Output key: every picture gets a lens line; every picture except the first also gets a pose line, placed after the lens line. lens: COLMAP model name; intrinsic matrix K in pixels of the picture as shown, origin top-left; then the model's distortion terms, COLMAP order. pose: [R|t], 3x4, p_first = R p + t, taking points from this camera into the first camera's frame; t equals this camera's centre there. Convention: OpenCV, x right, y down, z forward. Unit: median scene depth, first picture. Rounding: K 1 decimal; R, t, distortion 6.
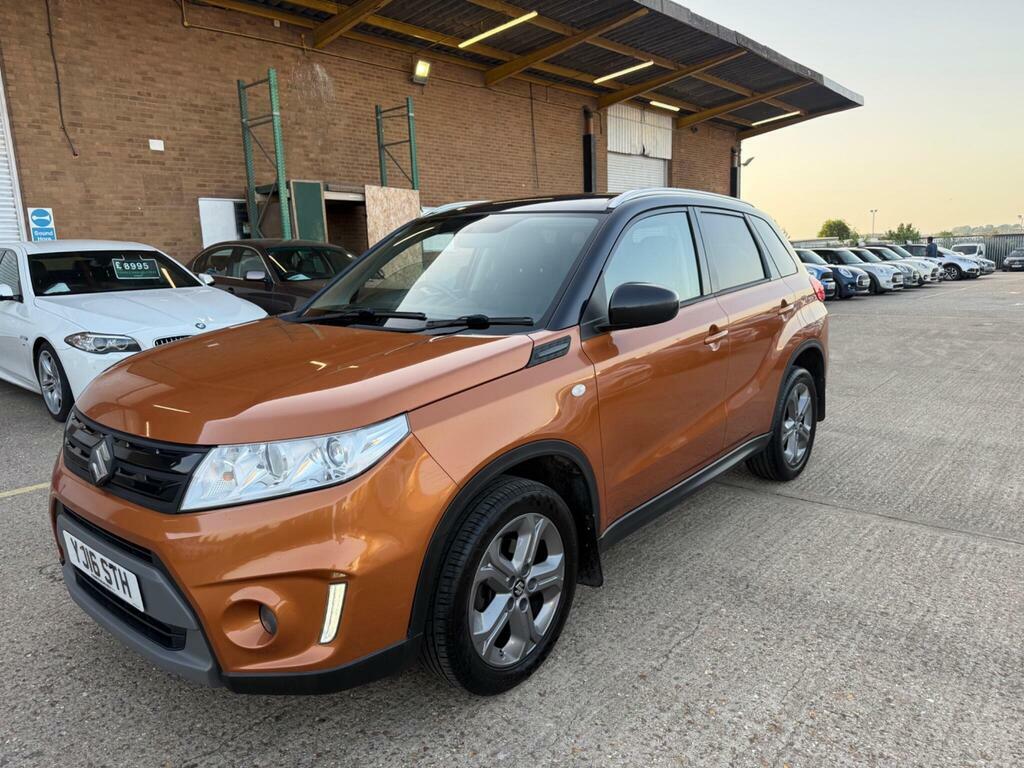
lens RADIAL K [[692.5, 0, 513.0], [0, 692.5, 379.3], [0, 0, 1]] dist [-0.007941, -0.001988]
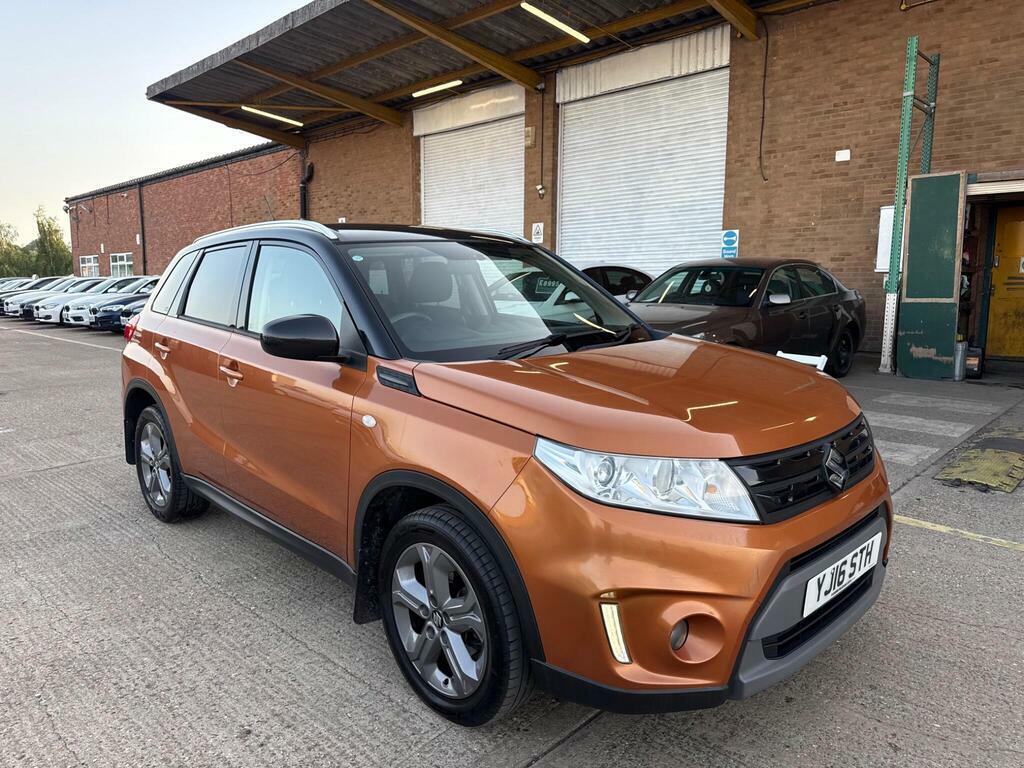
lens RADIAL K [[692.5, 0, 513.0], [0, 692.5, 386.4], [0, 0, 1]] dist [-0.007941, -0.001988]
pose [[-0.030783, 0.174876, -0.984109, 0.500635], [-0.181237, 0.967278, 0.177555, -0.121221], [0.982958, 0.183823, 0.001919, 0.624647]]
